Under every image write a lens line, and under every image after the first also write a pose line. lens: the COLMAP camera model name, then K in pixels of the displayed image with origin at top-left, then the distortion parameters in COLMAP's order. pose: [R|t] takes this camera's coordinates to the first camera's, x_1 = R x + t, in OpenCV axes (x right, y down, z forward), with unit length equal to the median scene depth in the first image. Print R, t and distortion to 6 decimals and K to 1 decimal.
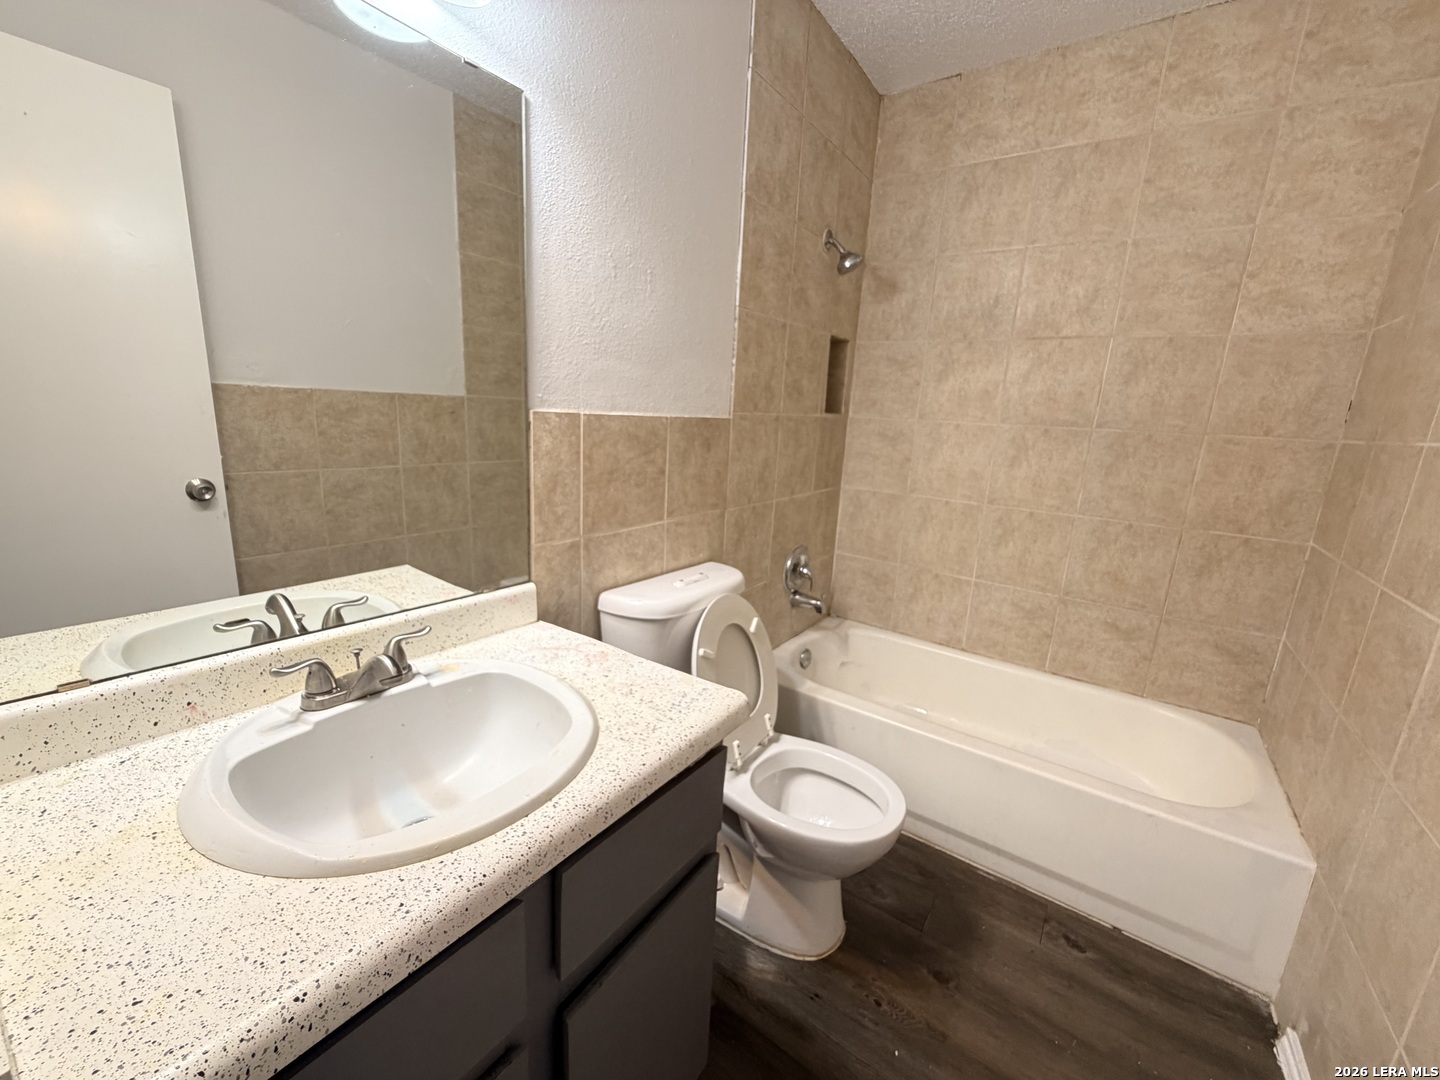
lens RADIAL K [[579.8, 0, 715.6], [0, 579.8, 543.8], [0, 0, 1]] dist [0.001549, 0.000197]
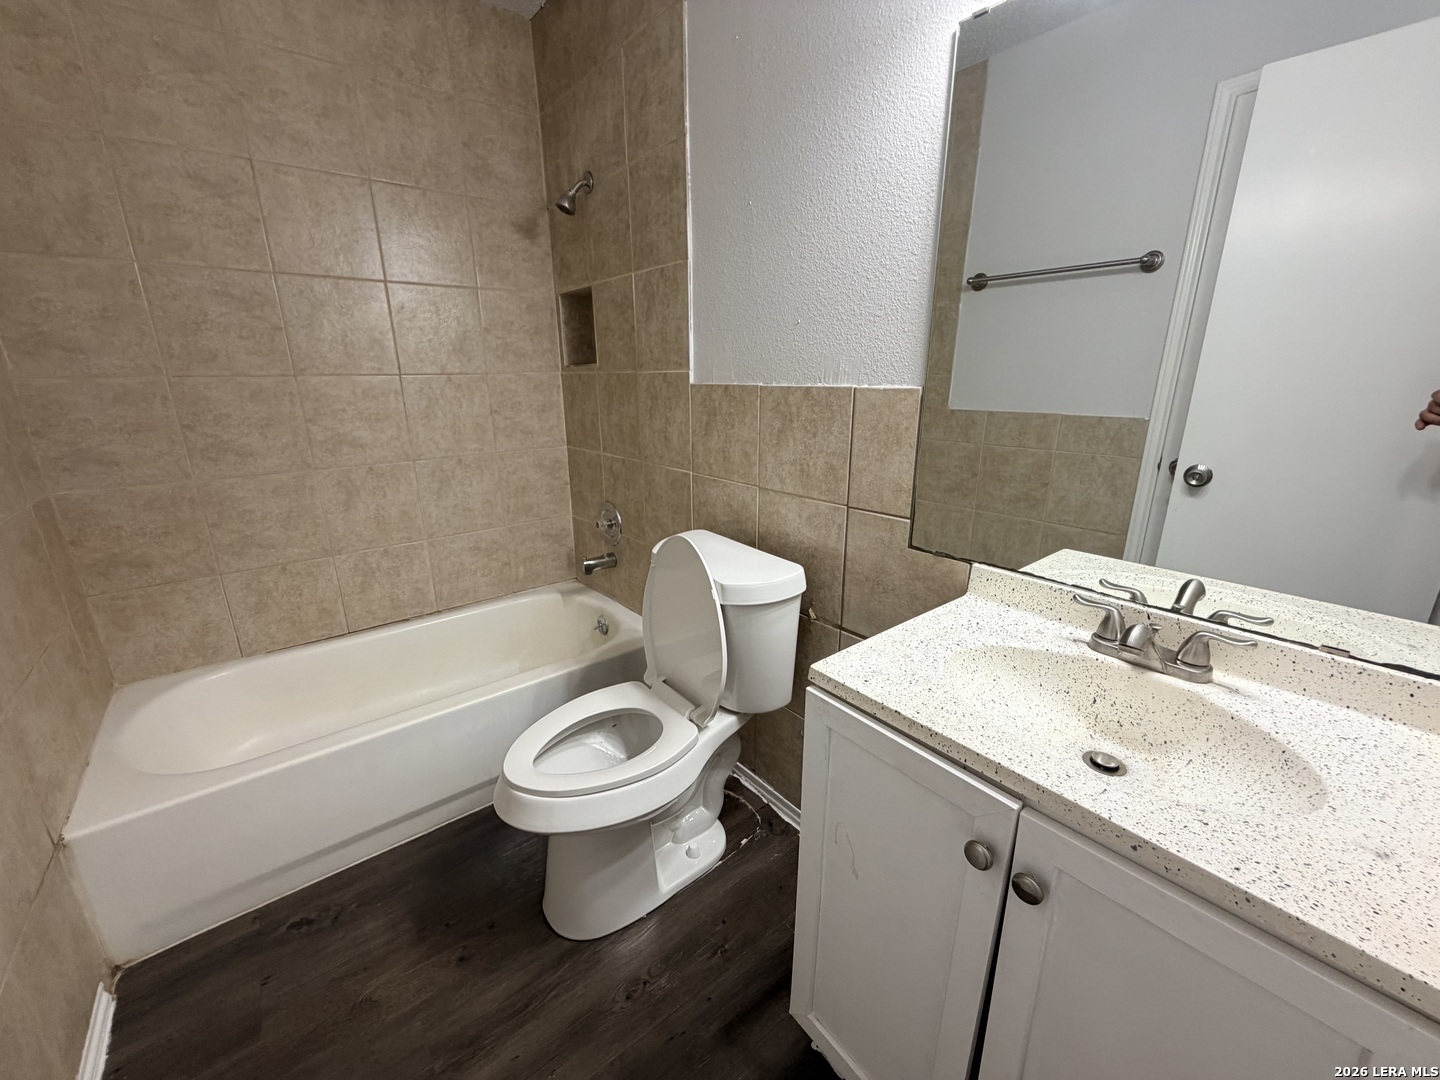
lens RADIAL K [[579.8, 0, 715.6], [0, 579.8, 543.8], [0, 0, 1]] dist [0.001549, 0.000197]
pose [[-0.288674, 0.220339, -0.931729, 0.563477], [-0.210636, 0.934700, 0.286302, -0.045571], [0.933970, 0.278903, -0.223412, 0.814830]]
